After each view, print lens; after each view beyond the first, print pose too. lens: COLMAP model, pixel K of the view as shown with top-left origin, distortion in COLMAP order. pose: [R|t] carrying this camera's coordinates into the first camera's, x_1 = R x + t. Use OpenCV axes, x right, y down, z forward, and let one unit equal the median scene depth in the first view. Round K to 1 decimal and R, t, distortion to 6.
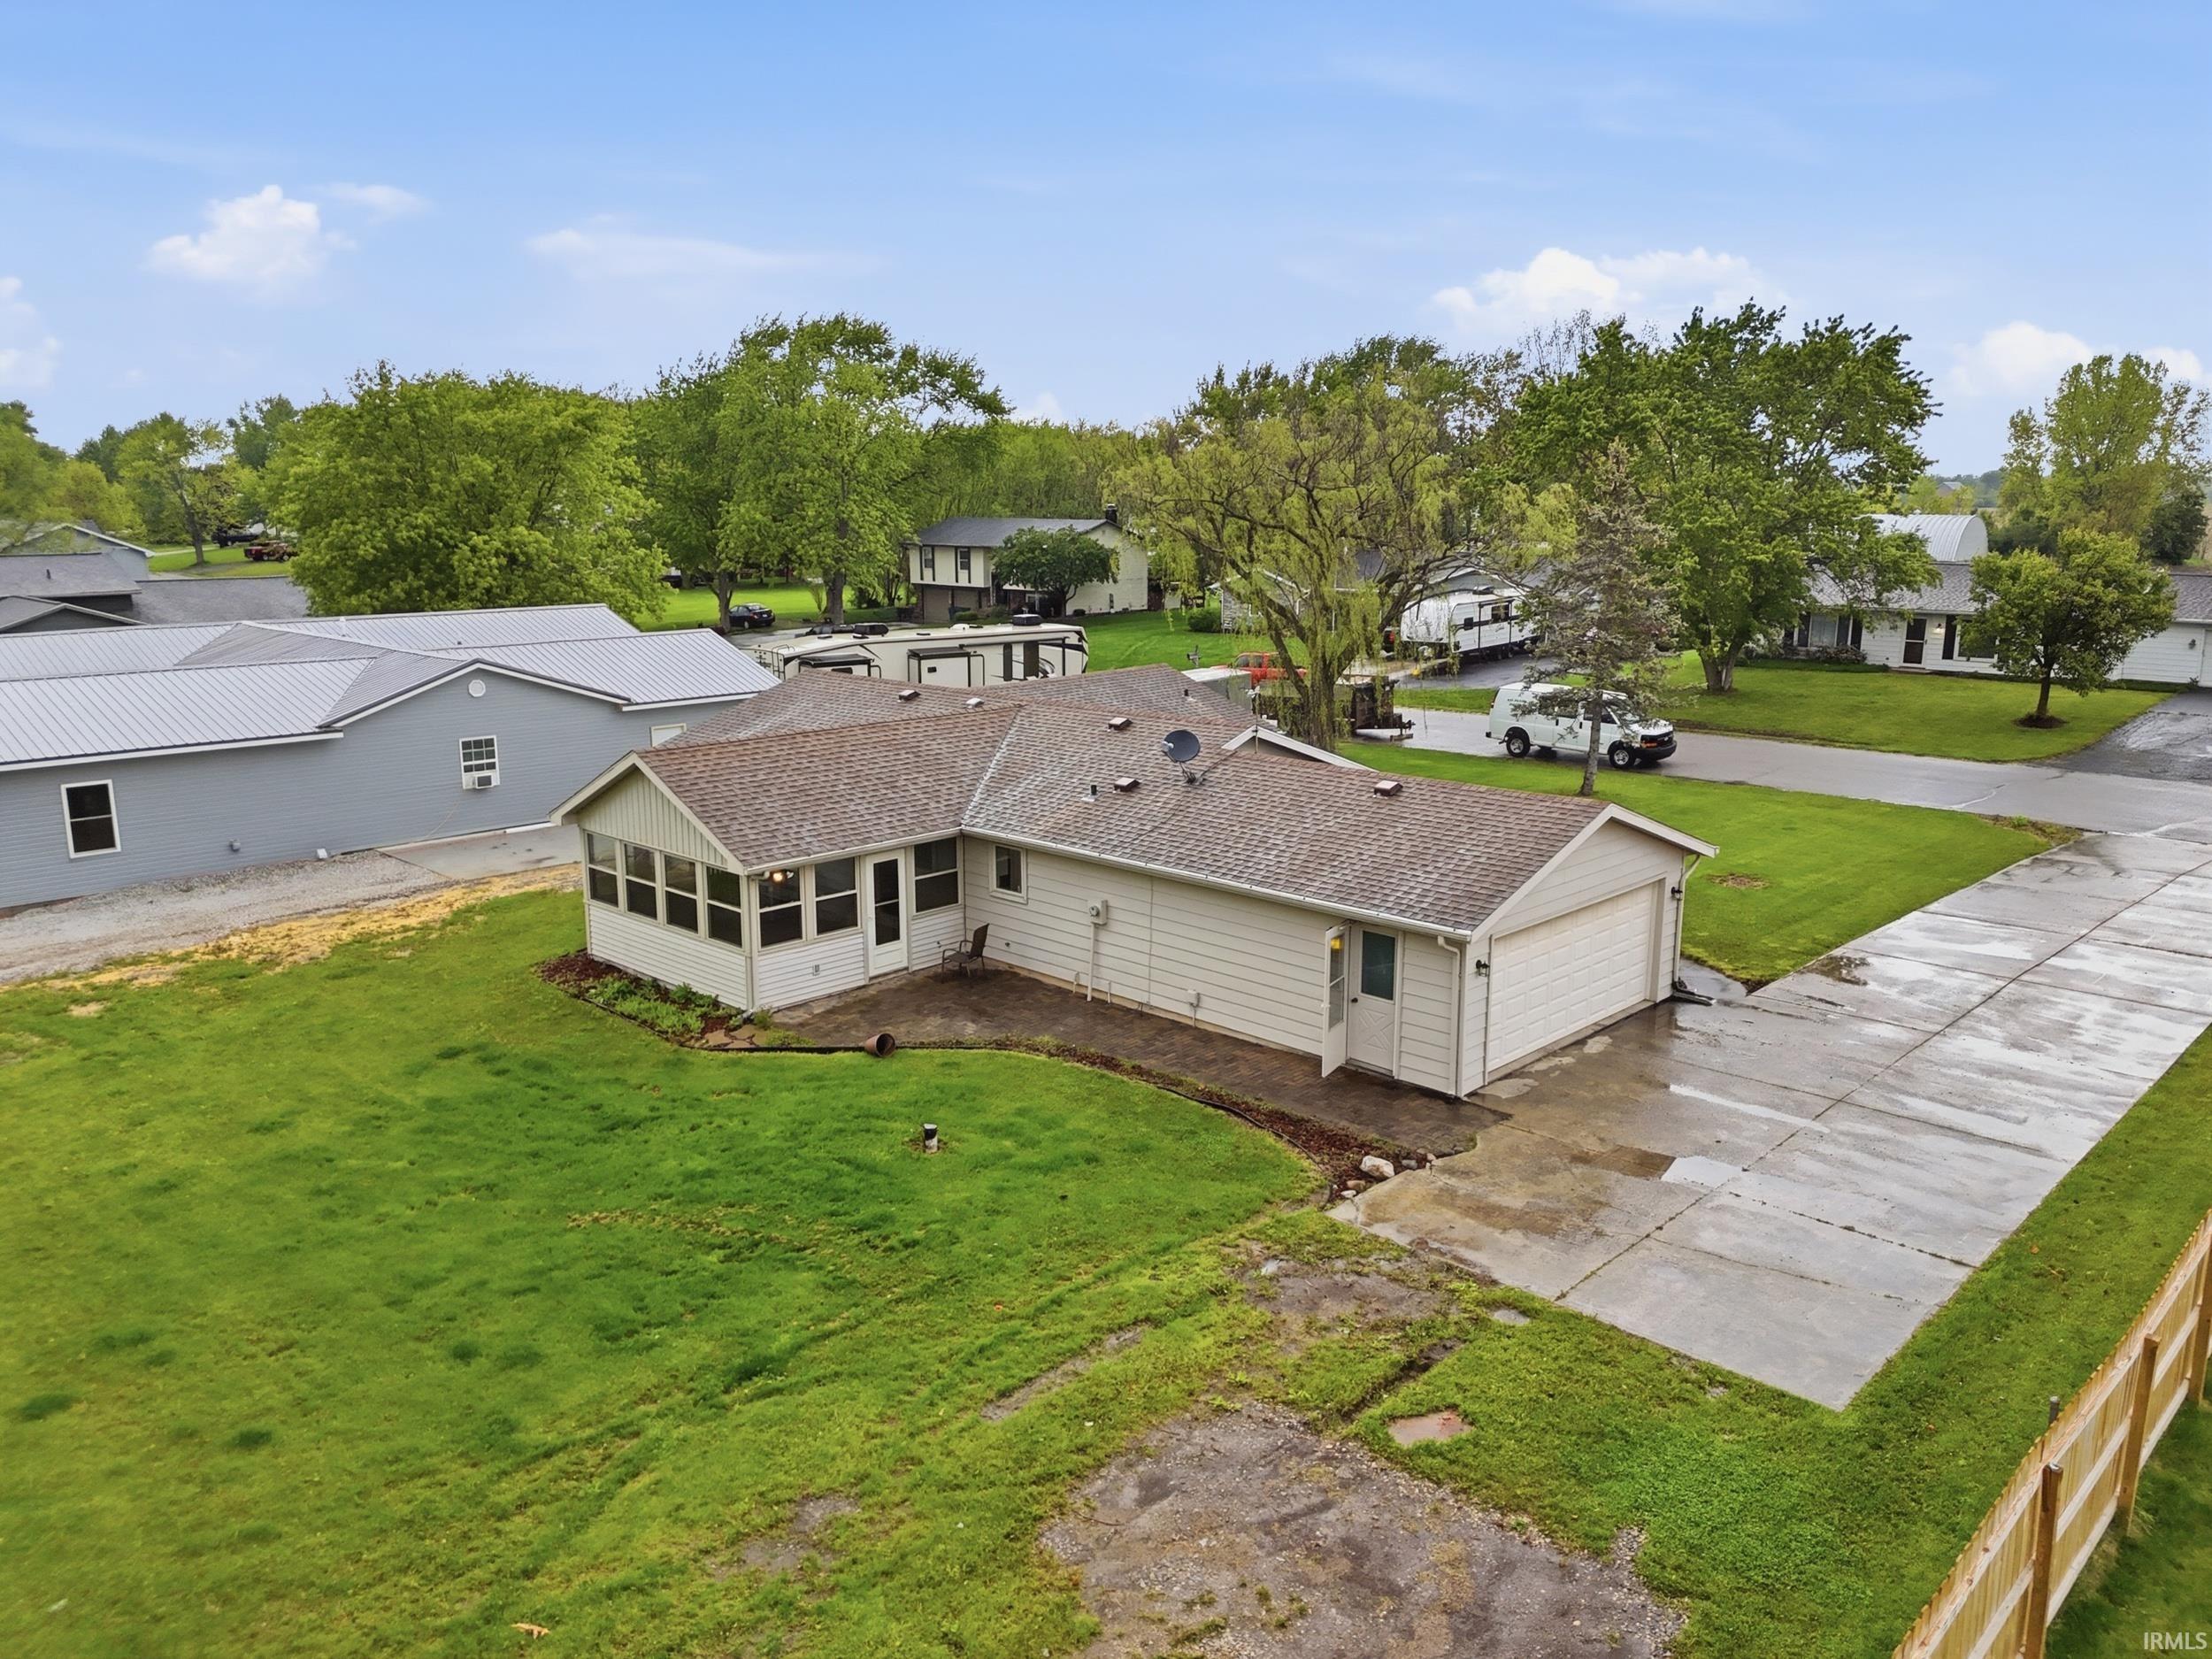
lens RADIAL K [[1634.7, 0, 1110.6], [0, 1634.7, 821.7], [0, 0, 1]] dist [0.045311, -0.003920]
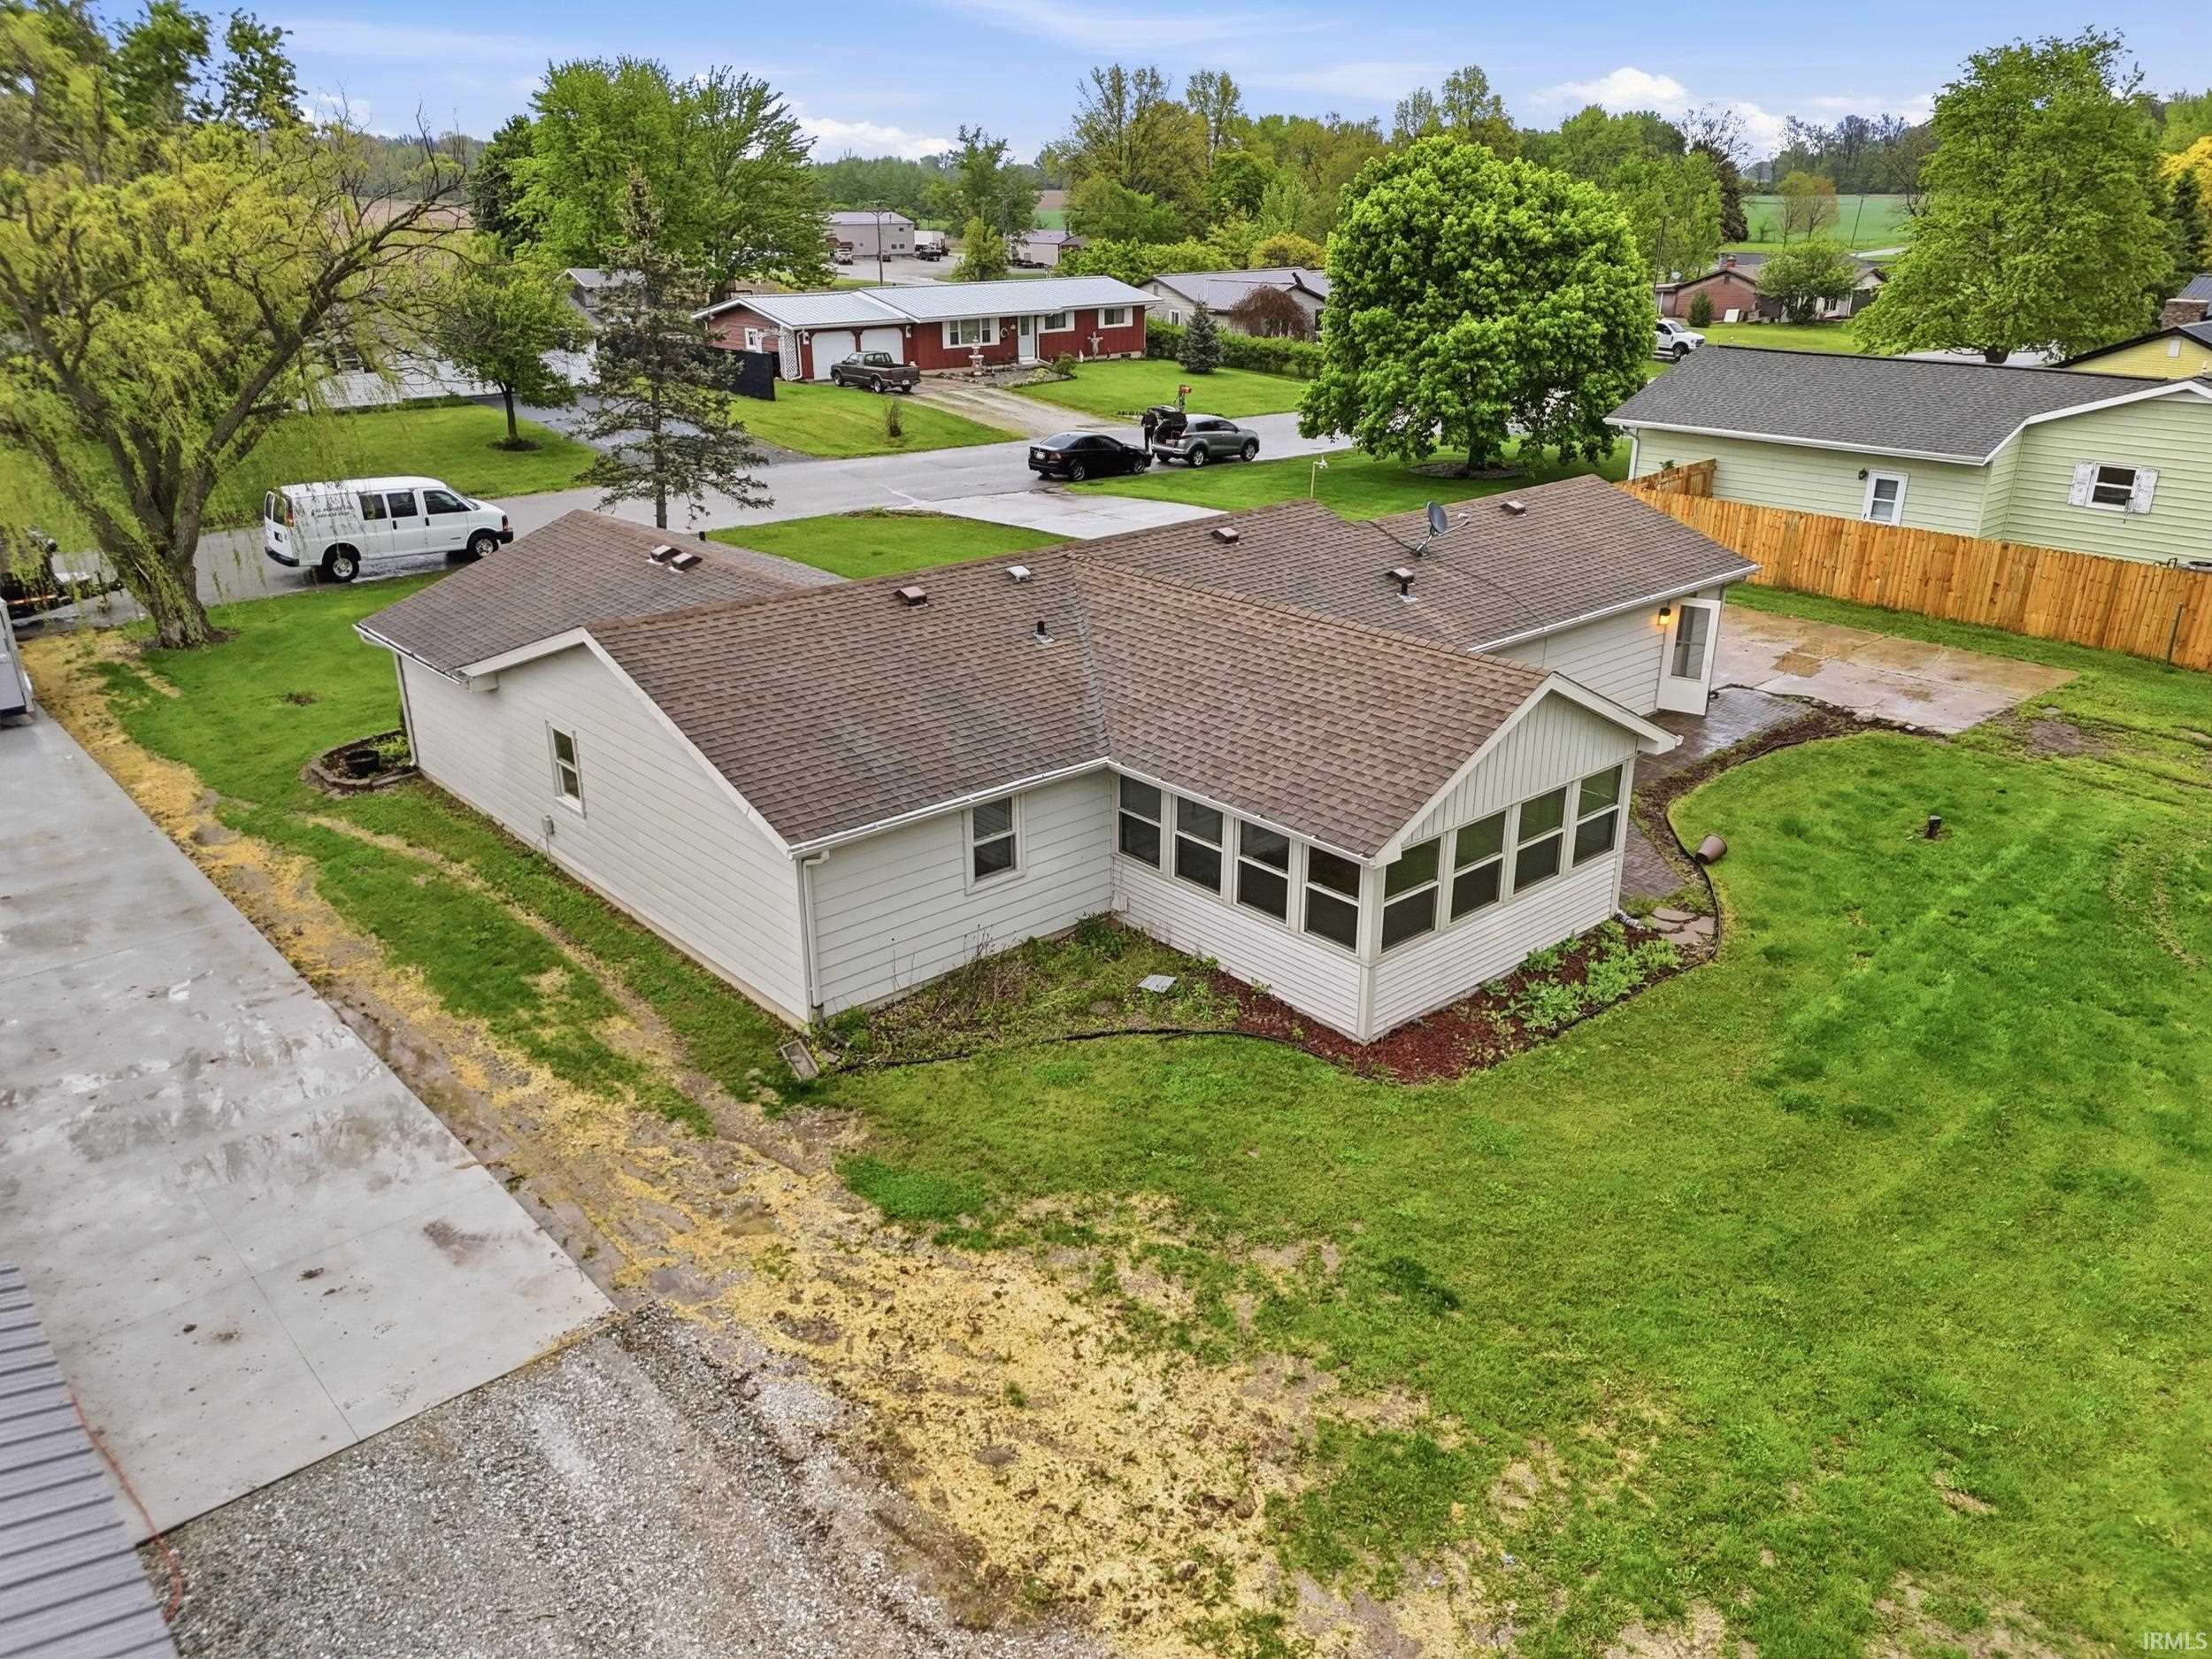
lens RADIAL K [[1634.7, 0, 1114.1], [0, 1634.7, 828.6], [0, 0, 1]] dist [0.045311, -0.003920]
pose [[0.073353, -0.363144, 0.928841, -0.949634], [0.206483, 0.916700, 0.342091, -0.252773], [-0.975697, 0.166696, 0.142225, 1.055267]]
